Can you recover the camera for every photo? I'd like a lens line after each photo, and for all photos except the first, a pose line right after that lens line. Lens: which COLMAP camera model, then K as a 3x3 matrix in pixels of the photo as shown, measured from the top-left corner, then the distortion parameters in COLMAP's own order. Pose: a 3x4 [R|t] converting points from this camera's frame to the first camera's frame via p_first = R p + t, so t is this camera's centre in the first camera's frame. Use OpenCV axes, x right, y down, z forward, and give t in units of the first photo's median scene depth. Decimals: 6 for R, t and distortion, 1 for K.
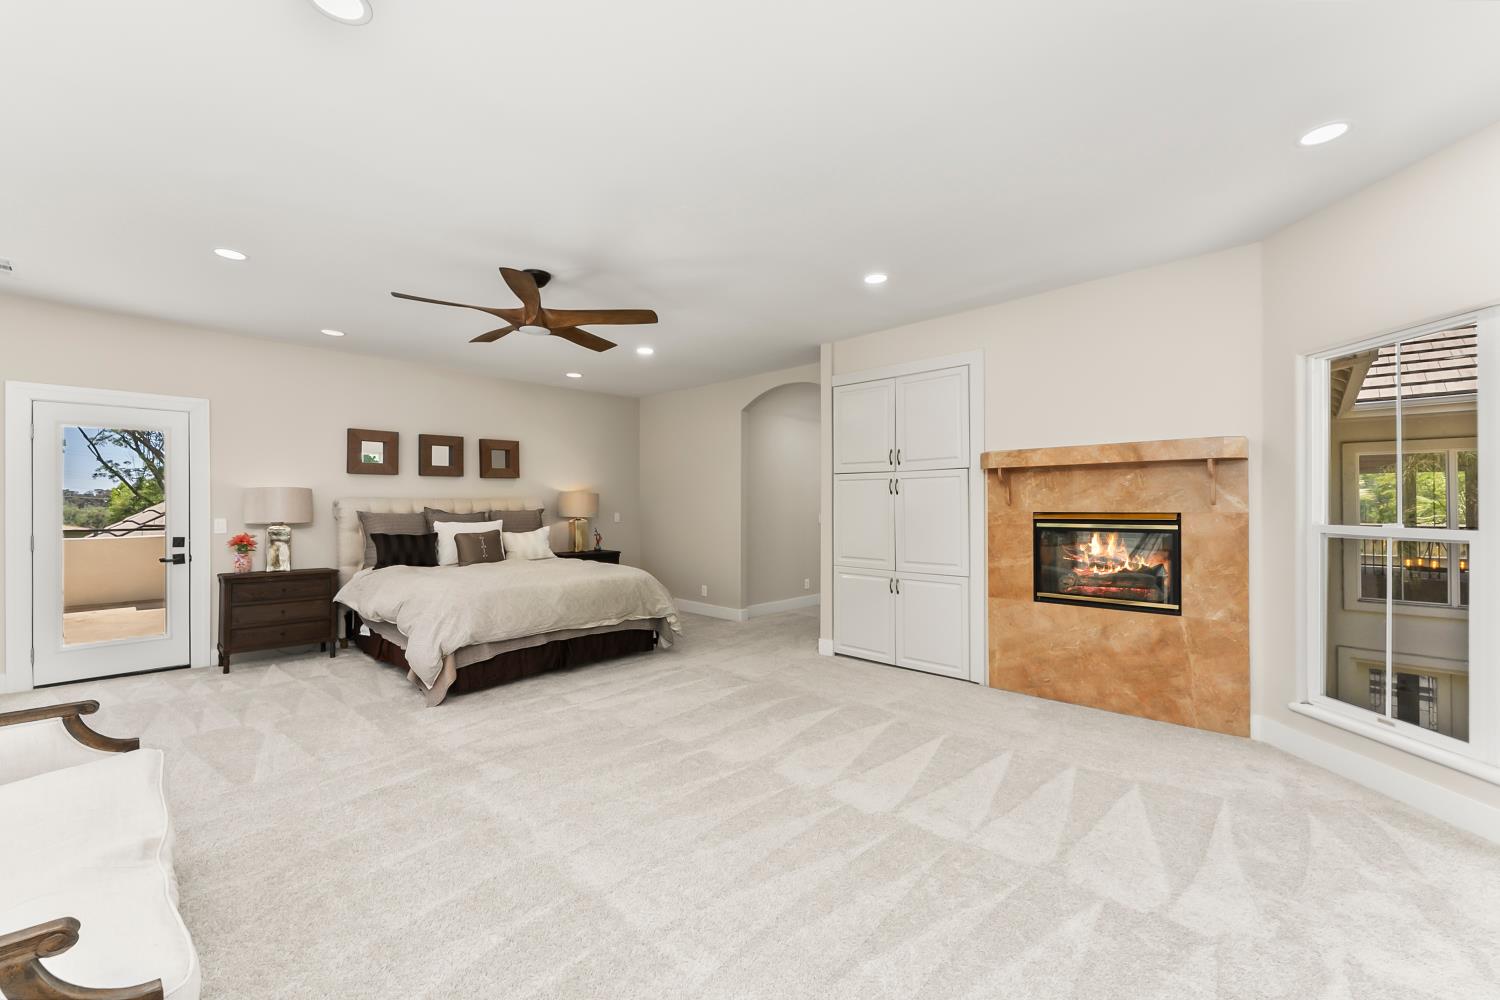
lens RADIAL K [[603.4, 0, 744.4], [0, 603.4, 504.6], [0, 0, 1]] dist [0.004696, -0.001008]
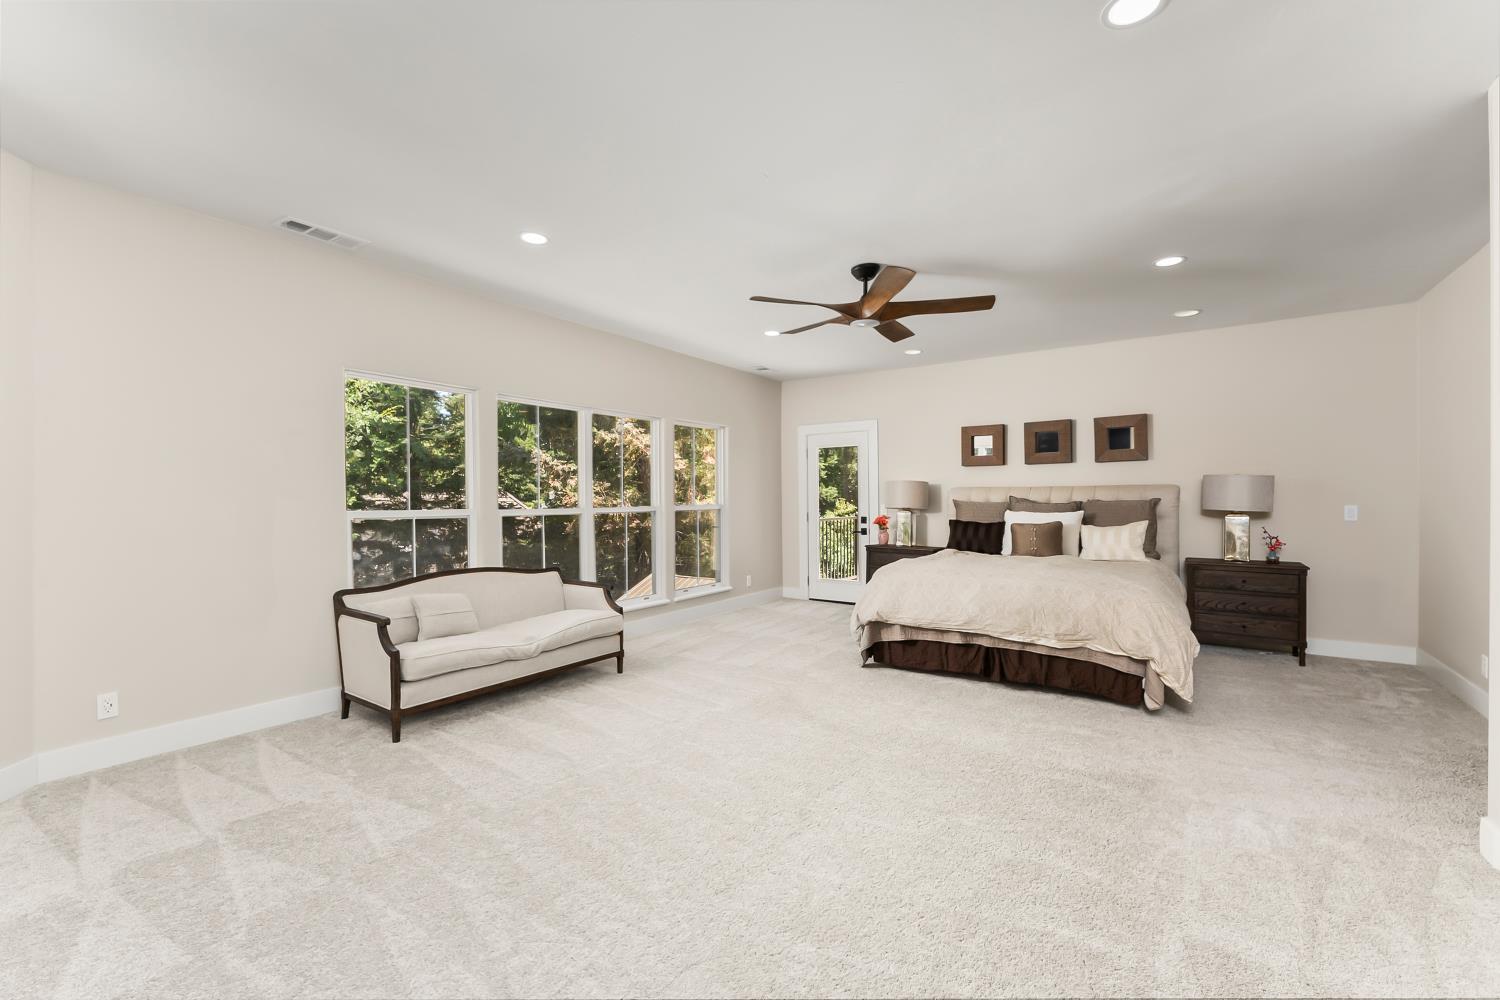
lens RADIAL K [[639.5, 0, 749.1], [0, 639.5, 499.2], [0, 0, 1]] dist [-0.000938, -0.000127]
pose [[0.125040, 0.002560, -0.992148, 0.490947], [0.003820, 0.999988, 0.003061, 0.004358], [0.992144, -0.004173, 0.125029, 0.455873]]
